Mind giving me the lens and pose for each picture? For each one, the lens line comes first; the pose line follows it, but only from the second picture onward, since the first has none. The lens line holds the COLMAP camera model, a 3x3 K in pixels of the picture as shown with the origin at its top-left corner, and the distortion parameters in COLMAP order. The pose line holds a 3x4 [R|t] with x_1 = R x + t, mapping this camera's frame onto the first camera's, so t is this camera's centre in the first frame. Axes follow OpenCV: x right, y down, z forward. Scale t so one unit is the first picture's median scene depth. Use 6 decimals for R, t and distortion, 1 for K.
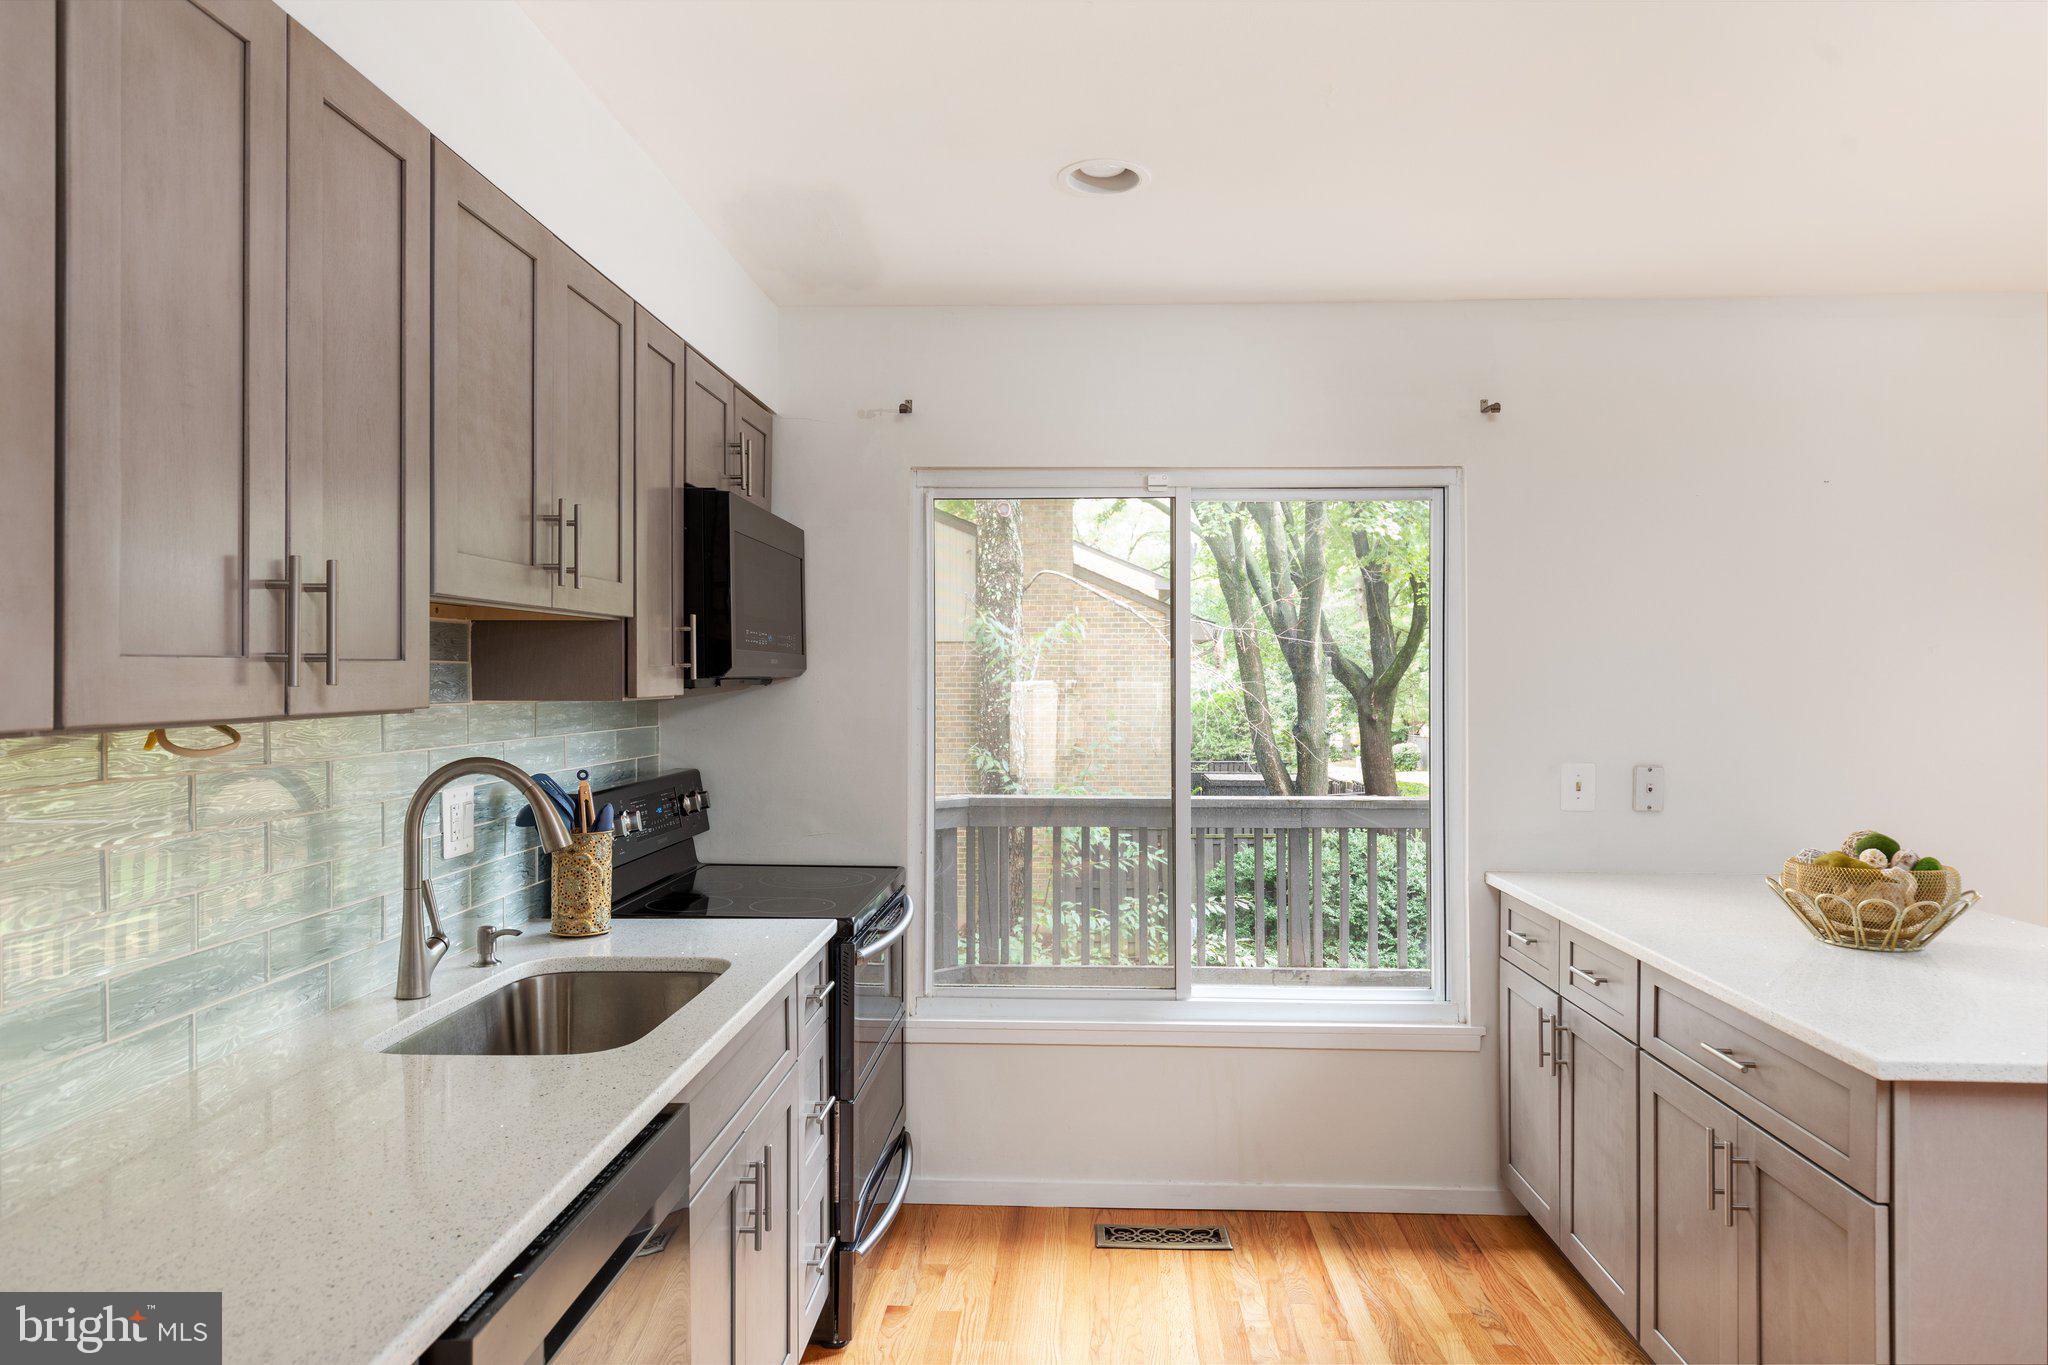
lens RADIAL K [[1293.4, 0, 1023.5], [0, 1293.4, 675.8], [0, 0, 1]] dist [-0.000773, -0.000217]
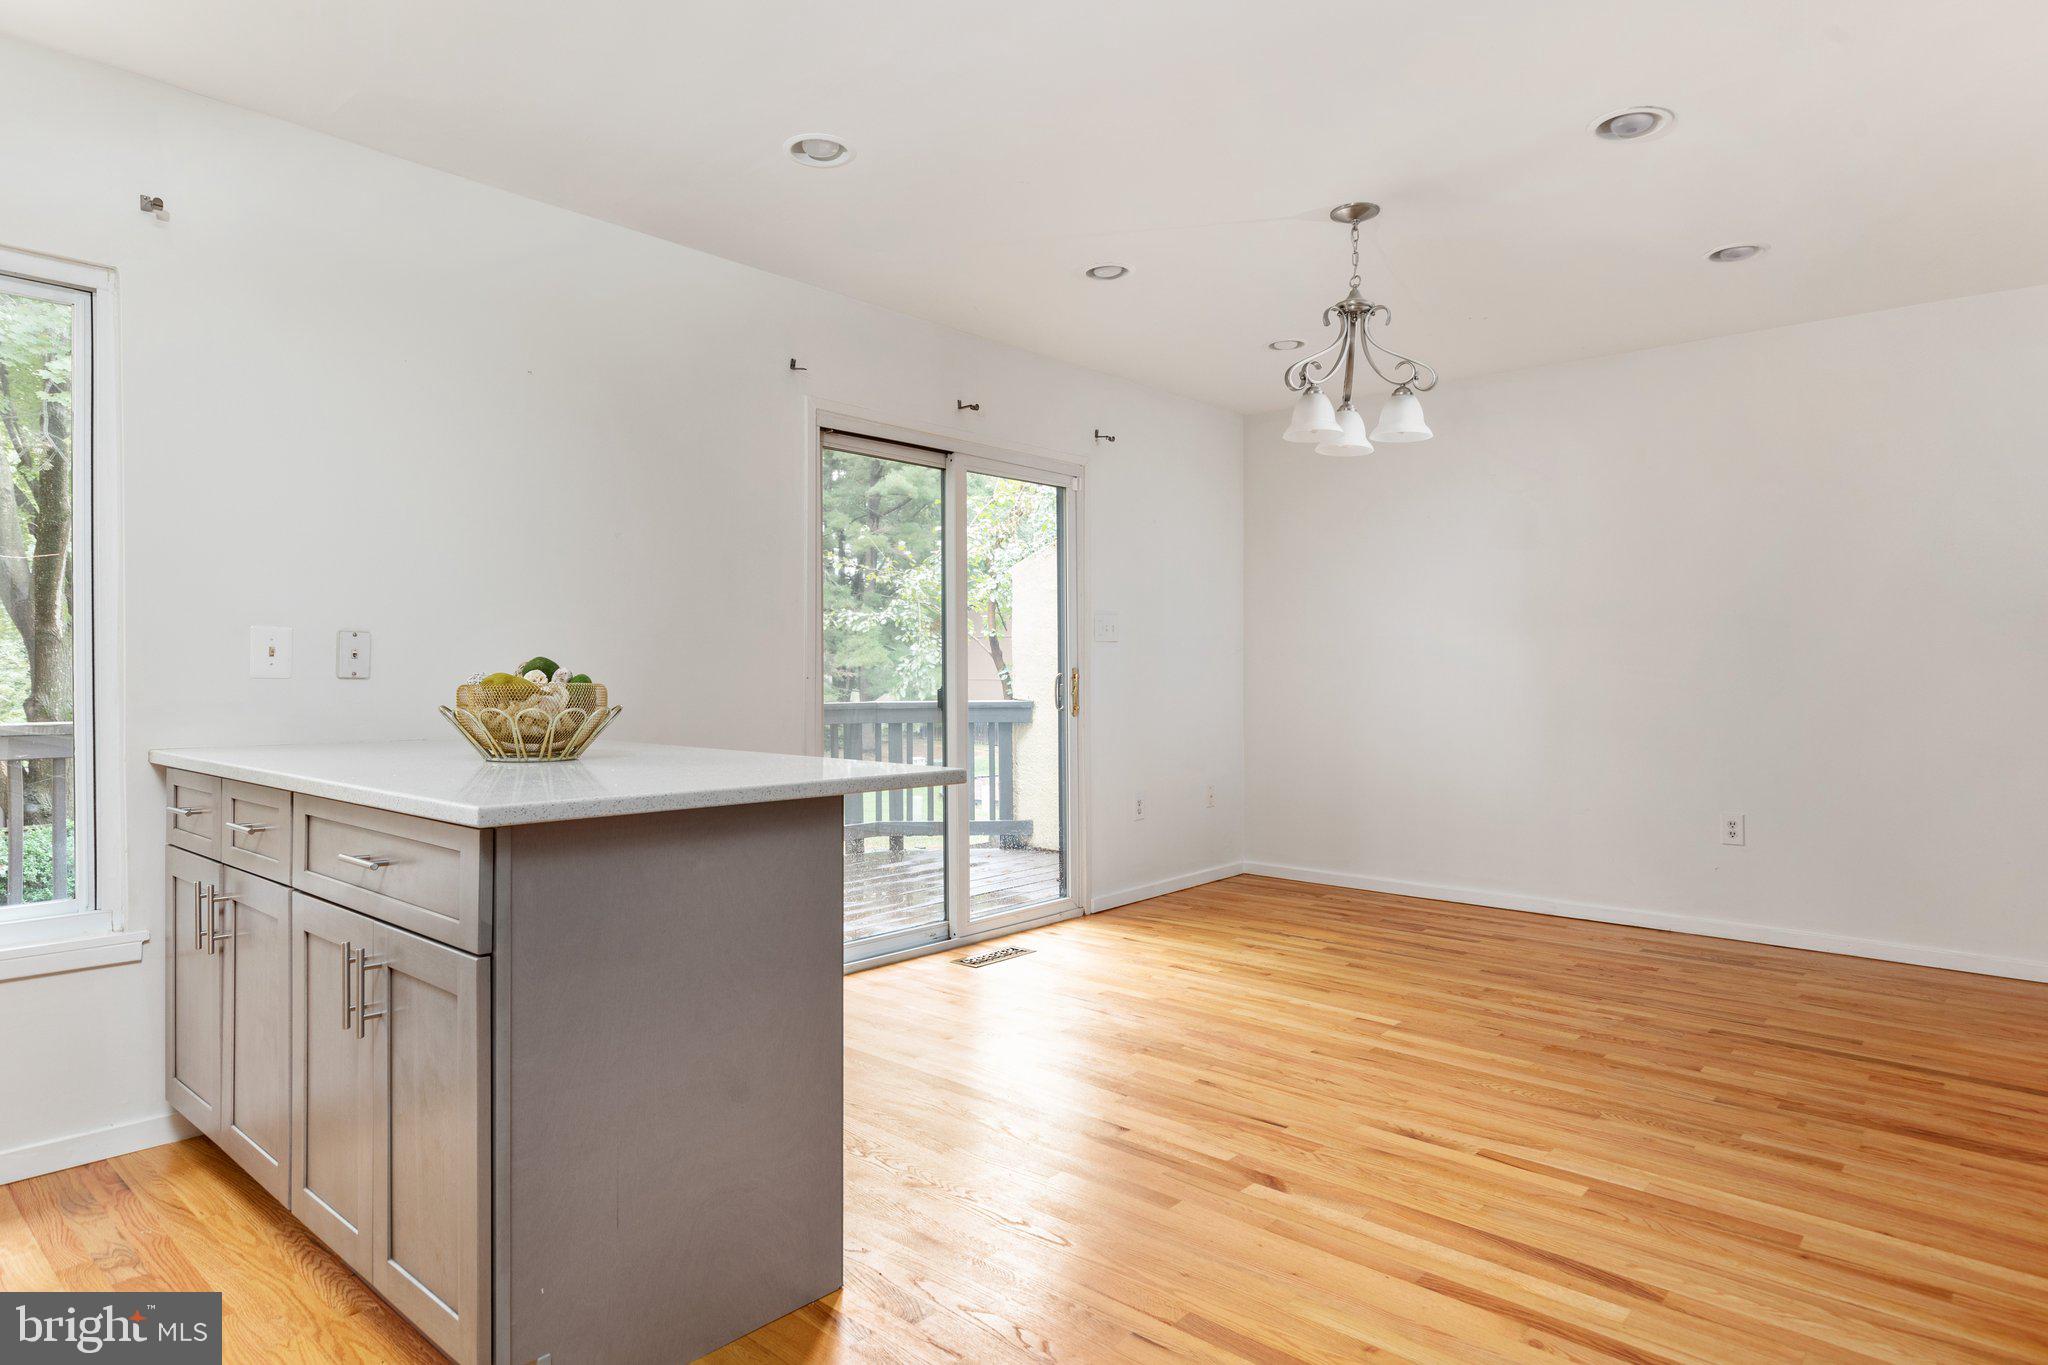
lens RADIAL K [[1170.2, 0, 1031.4], [0, 1170.2, 681.0], [0, 0, 1]] dist [0.003203, 0.002869]
pose [[0.626213, -0.001147, 0.779651, 0.148778], [-0.004825, 0.999974, 0.005346, 0.126559], [-0.779637, -0.007109, 0.626191, 0.071374]]
